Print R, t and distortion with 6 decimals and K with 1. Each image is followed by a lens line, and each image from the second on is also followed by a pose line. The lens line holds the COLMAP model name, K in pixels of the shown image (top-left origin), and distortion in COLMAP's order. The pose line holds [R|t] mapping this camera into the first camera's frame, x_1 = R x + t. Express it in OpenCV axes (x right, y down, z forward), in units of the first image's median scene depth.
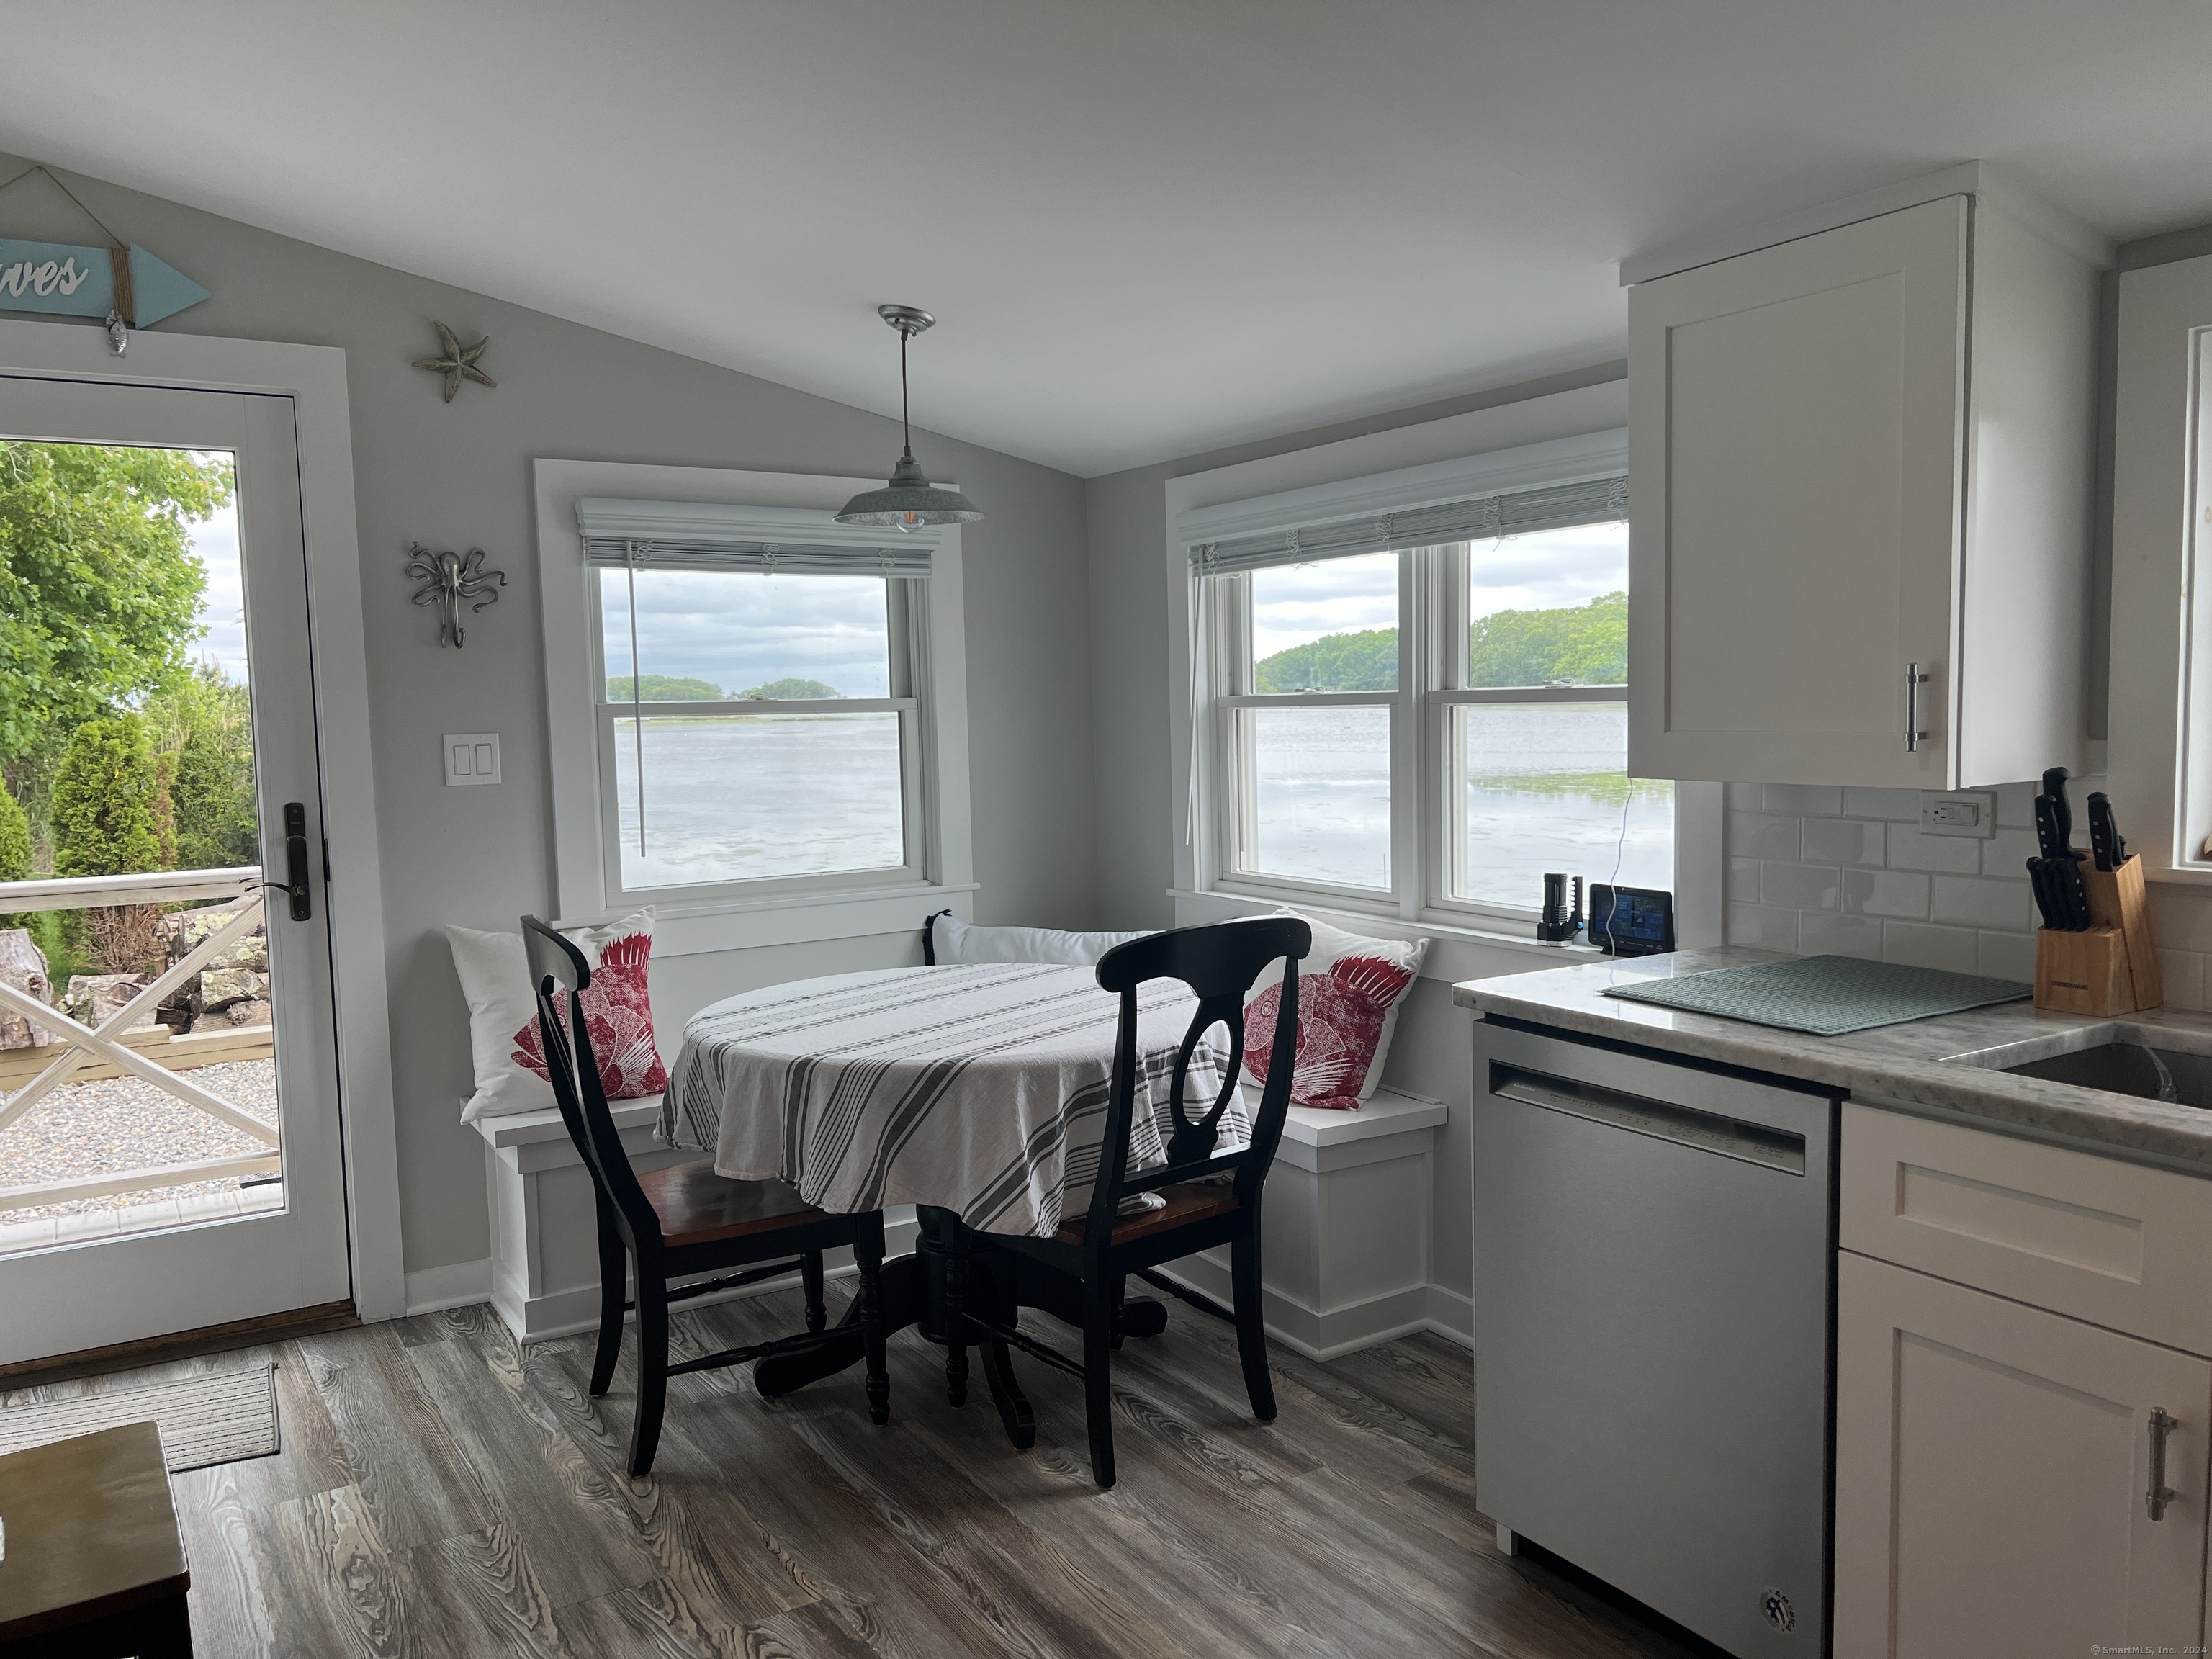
lens RADIAL K [[1654.6, 0, 1121.9], [0, 1654.6, 852.8], [0, 0, 1]] dist [0.052580, -0.064337]
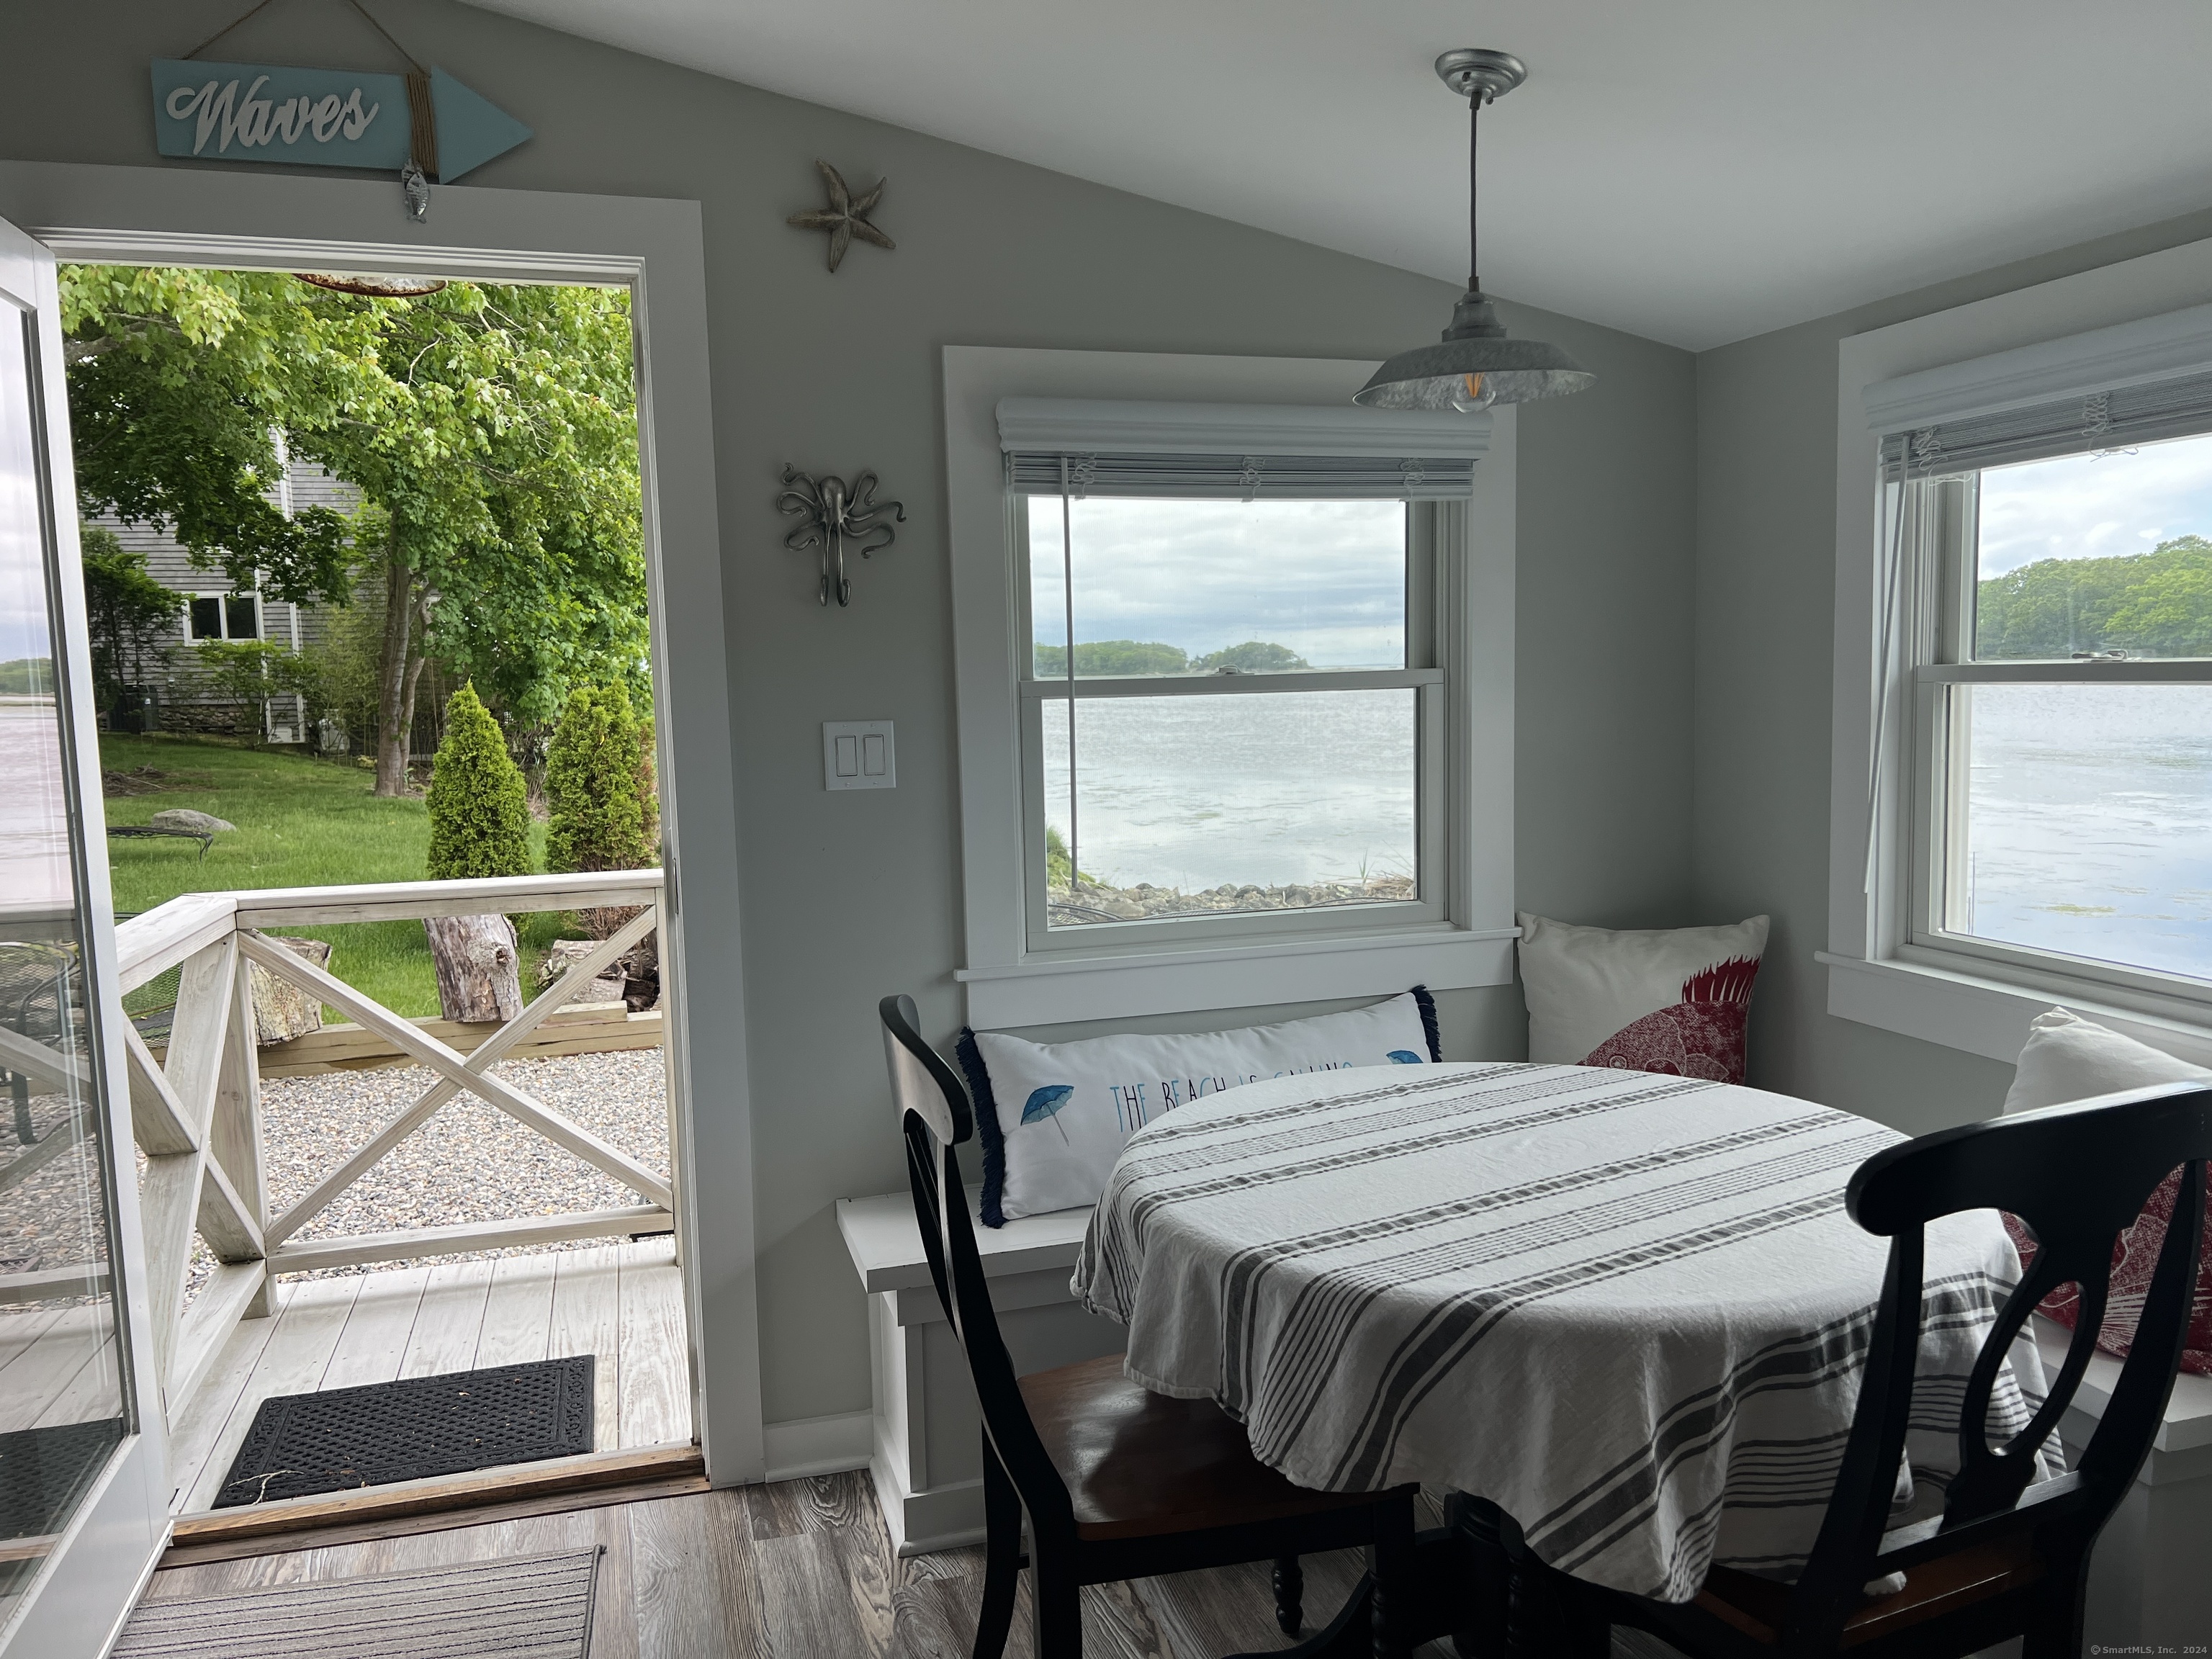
lens RADIAL K [[1654.6, 0, 1121.9], [0, 1654.6, 852.8], [0, 0, 1]] dist [0.052580, -0.064337]
pose [[0.962884, 0.028623, -0.268394, -0.076683], [-0.022375, 0.999403, 0.026306, -0.035791], [0.268987, -0.019324, 0.962950, 0.324577]]
